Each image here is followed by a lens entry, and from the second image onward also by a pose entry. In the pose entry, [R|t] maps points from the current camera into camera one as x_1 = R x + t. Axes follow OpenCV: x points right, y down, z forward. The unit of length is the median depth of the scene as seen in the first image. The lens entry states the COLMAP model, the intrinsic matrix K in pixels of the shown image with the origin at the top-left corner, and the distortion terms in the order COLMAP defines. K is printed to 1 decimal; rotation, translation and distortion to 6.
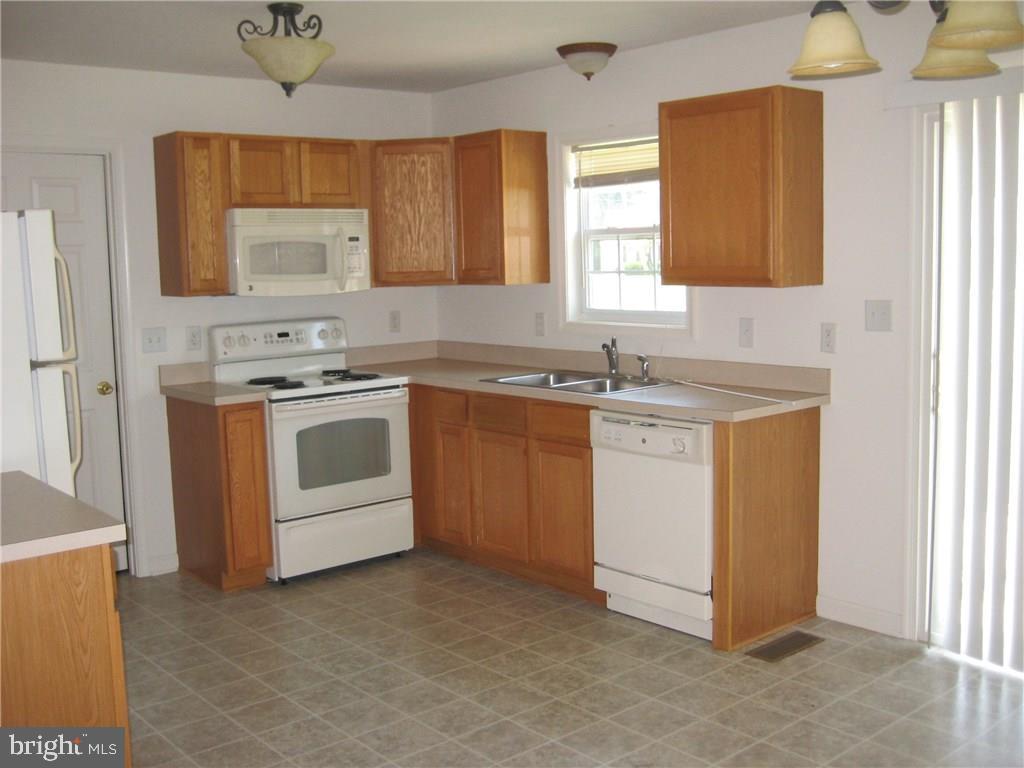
lens RADIAL K [[1062.3, 0, 512.0], [0, 1062.3, 384.0], [0, 0, 1]] dist [-0.163246, 0.200406]
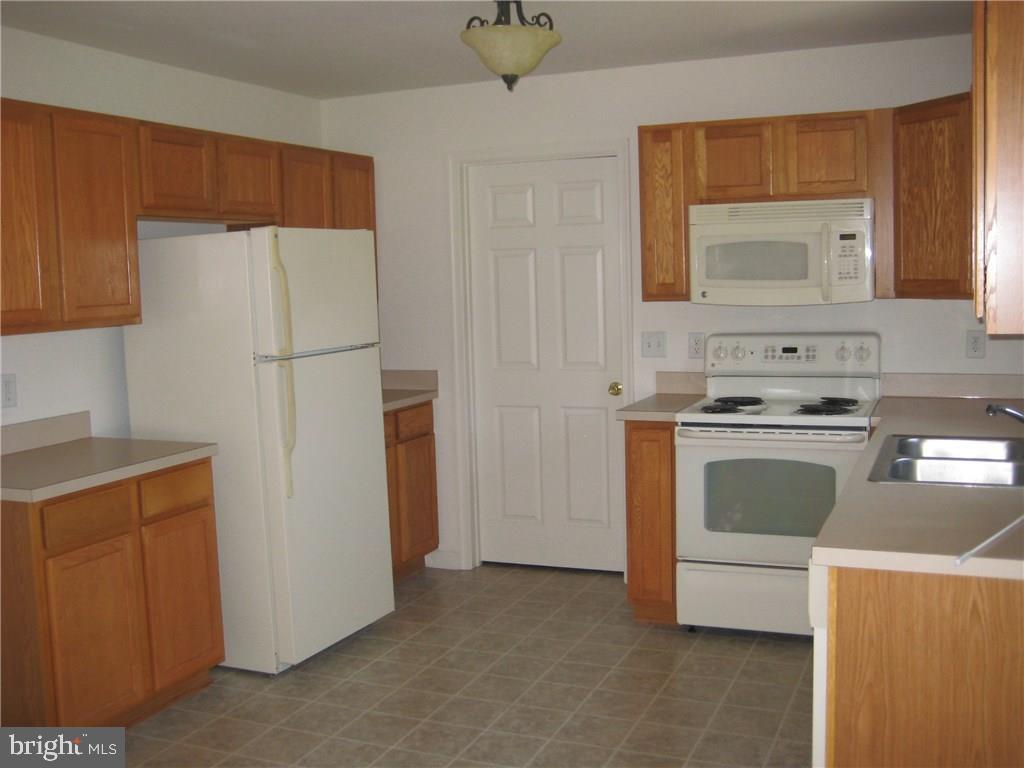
lens RADIAL K [[1062.3, 0, 512.0], [0, 1062.3, 384.0], [0, 0, 1]] dist [-0.163246, 0.200406]
pose [[0.448794, 0.104574, -0.887496, 0.466864], [-0.089555, 0.993393, 0.071765, -0.064222], [0.889137, 0.047272, 0.455194, 0.444704]]
